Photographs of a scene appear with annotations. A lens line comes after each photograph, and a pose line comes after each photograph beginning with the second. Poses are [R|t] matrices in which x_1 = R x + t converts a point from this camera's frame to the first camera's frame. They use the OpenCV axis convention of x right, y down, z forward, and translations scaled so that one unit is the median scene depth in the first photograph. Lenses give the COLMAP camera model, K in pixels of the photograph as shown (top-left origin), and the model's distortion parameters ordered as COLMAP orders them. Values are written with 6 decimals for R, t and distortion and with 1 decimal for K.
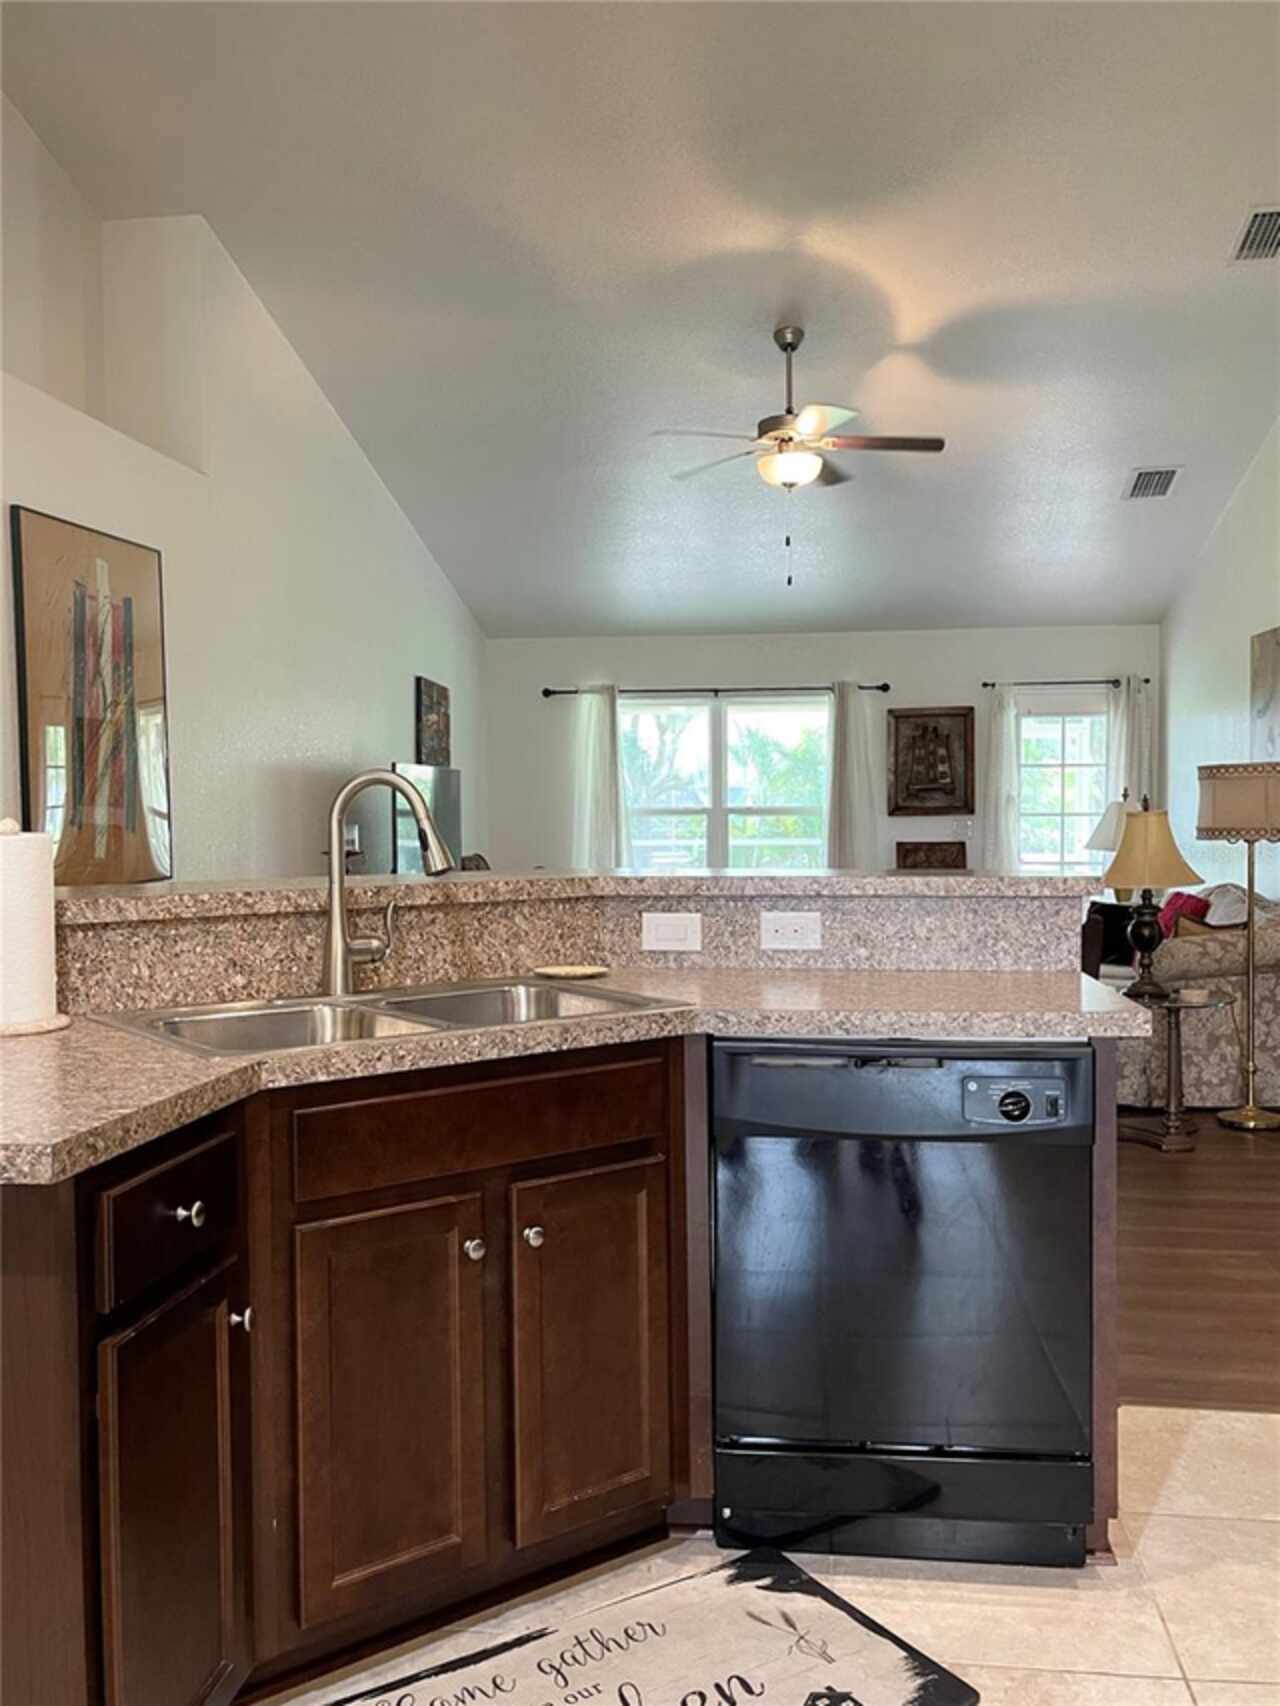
lens RADIAL K [[1481.7, 0, 655.2], [0, 1481.7, 876.1], [0, 0, 1]] dist [0.040302, -0.010925]
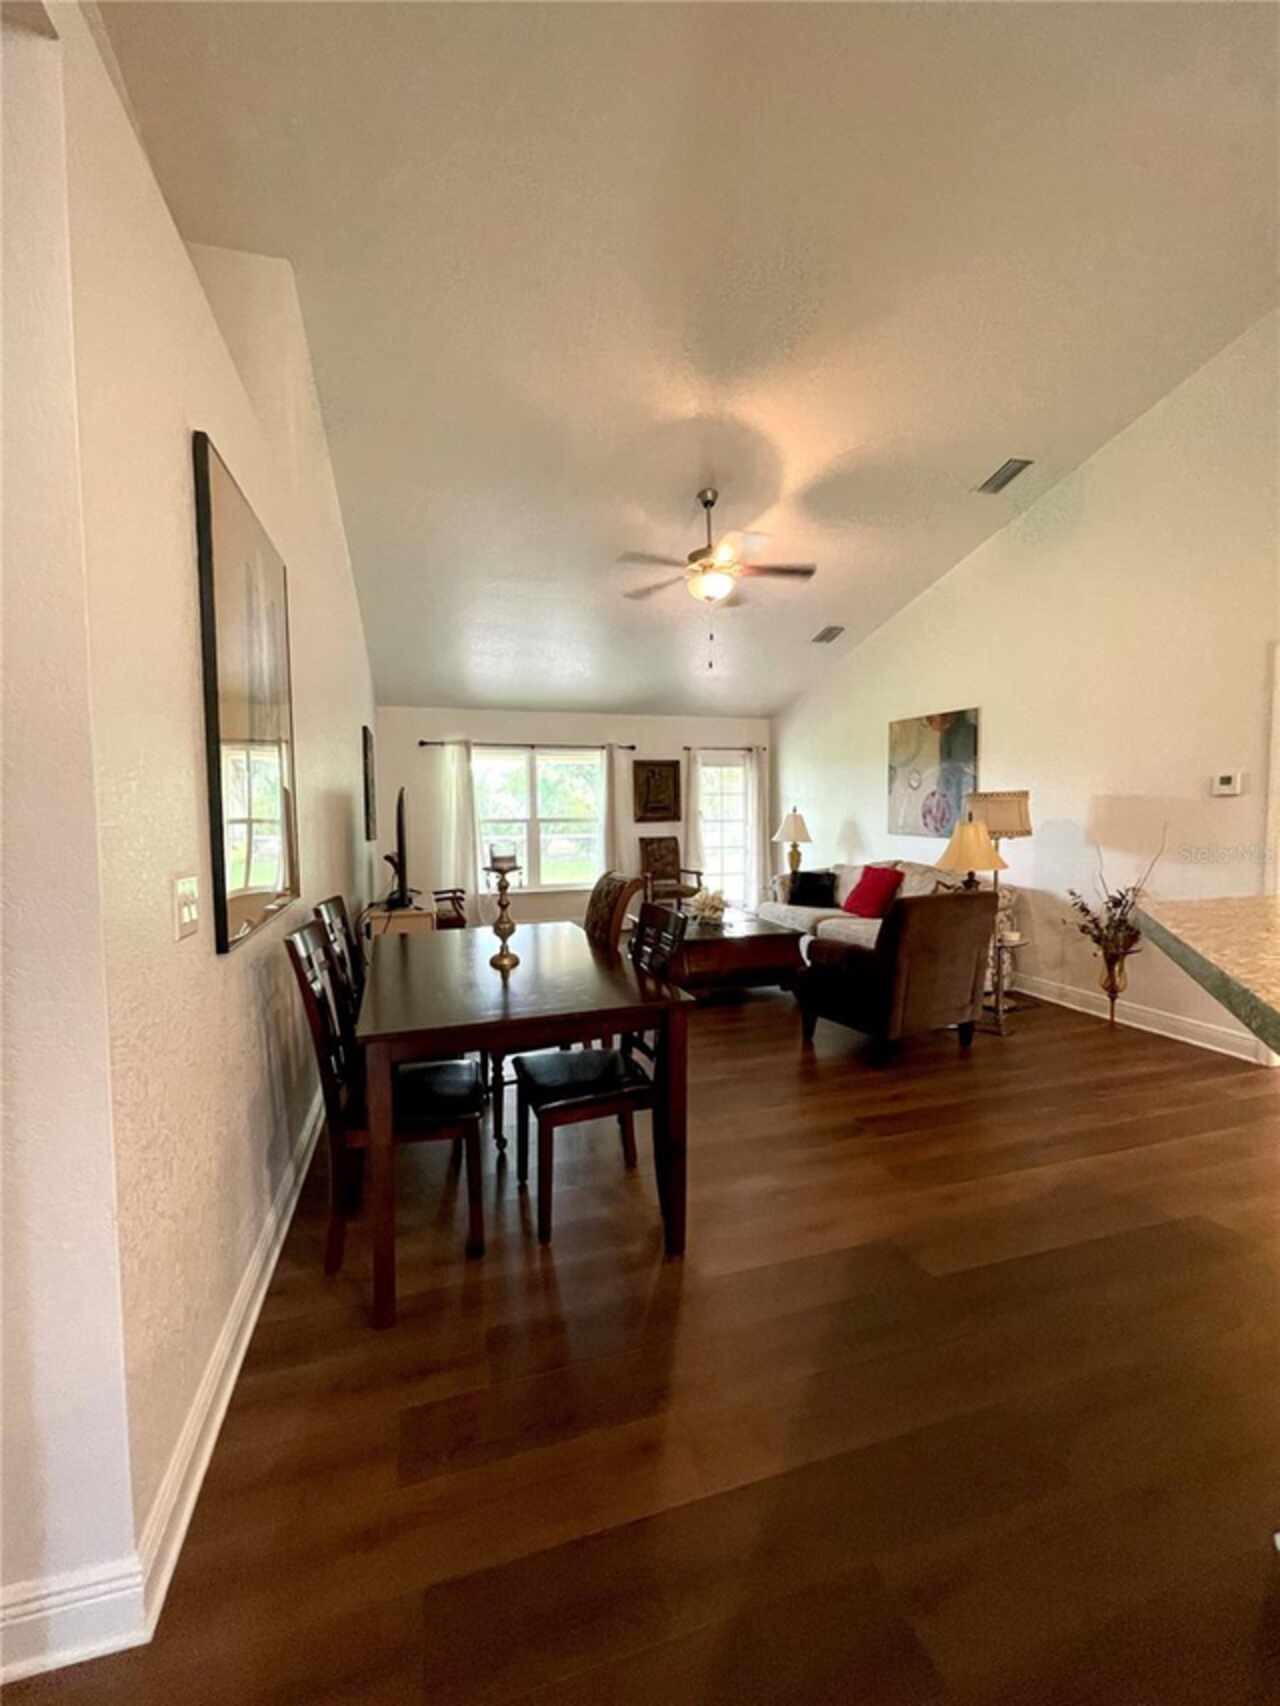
lens RADIAL K [[689.8, 0, 634.4], [0, 689.8, 863.7], [0, 0, 1]] dist [-0.000774, 0.000234]
pose [[0.913122, -0.034738, 0.406204, -0.290884], [0.024570, 0.999241, 0.030221, -0.028887], [-0.406945, -0.017615, 0.913283, 0.457064]]
